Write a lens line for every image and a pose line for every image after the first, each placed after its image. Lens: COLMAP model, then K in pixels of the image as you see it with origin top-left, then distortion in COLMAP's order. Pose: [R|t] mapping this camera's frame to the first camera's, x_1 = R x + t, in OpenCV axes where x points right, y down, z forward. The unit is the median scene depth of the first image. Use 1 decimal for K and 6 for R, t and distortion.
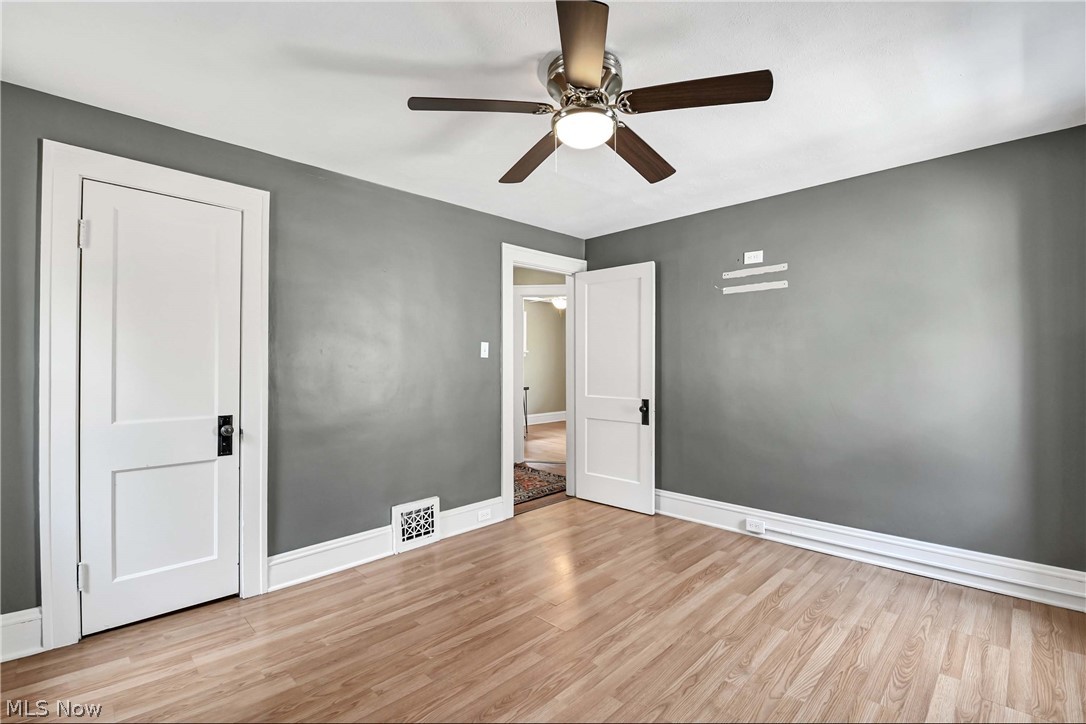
lens RADIAL K [[491.3, 0, 542.6], [0, 491.3, 359.4], [0, 0, 1]] dist [-0.021836, -0.001643]
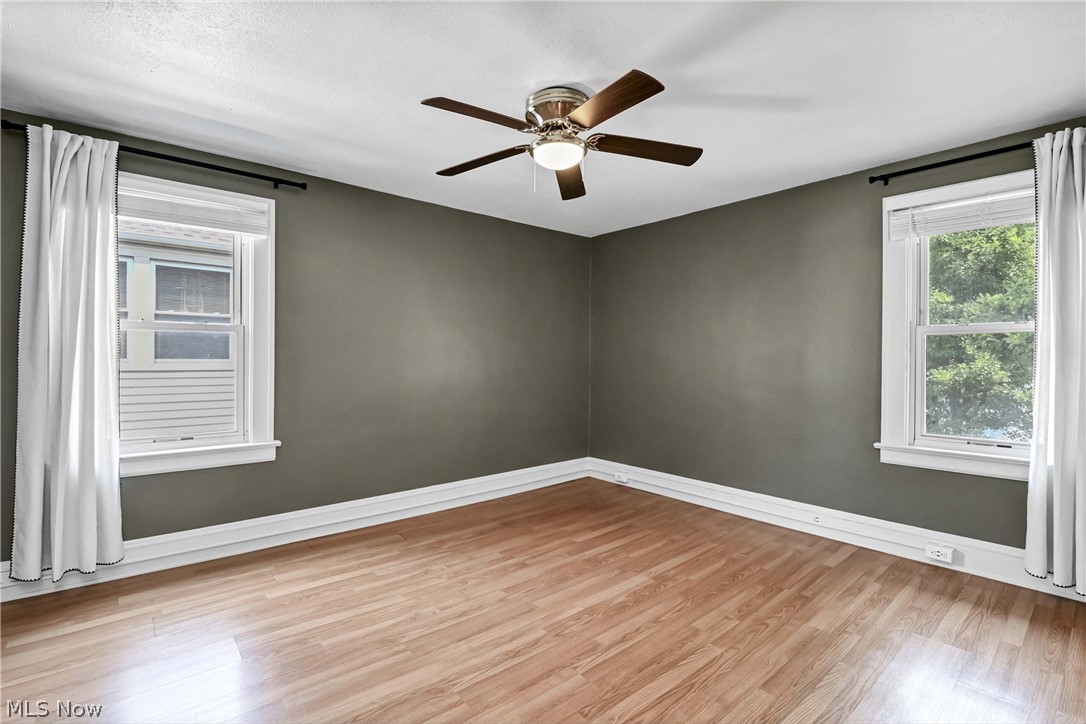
lens RADIAL K [[491.3, 0, 543.5], [0, 491.3, 361.5], [0, 0, 1]] dist [-0.021836, -0.001643]
pose [[-0.997026, -0.002425, 0.077026, 0.028409], [-0.002587, 0.999995, -0.002003, 0.044204], [-0.077021, -0.002196, -0.997027, 1.967690]]
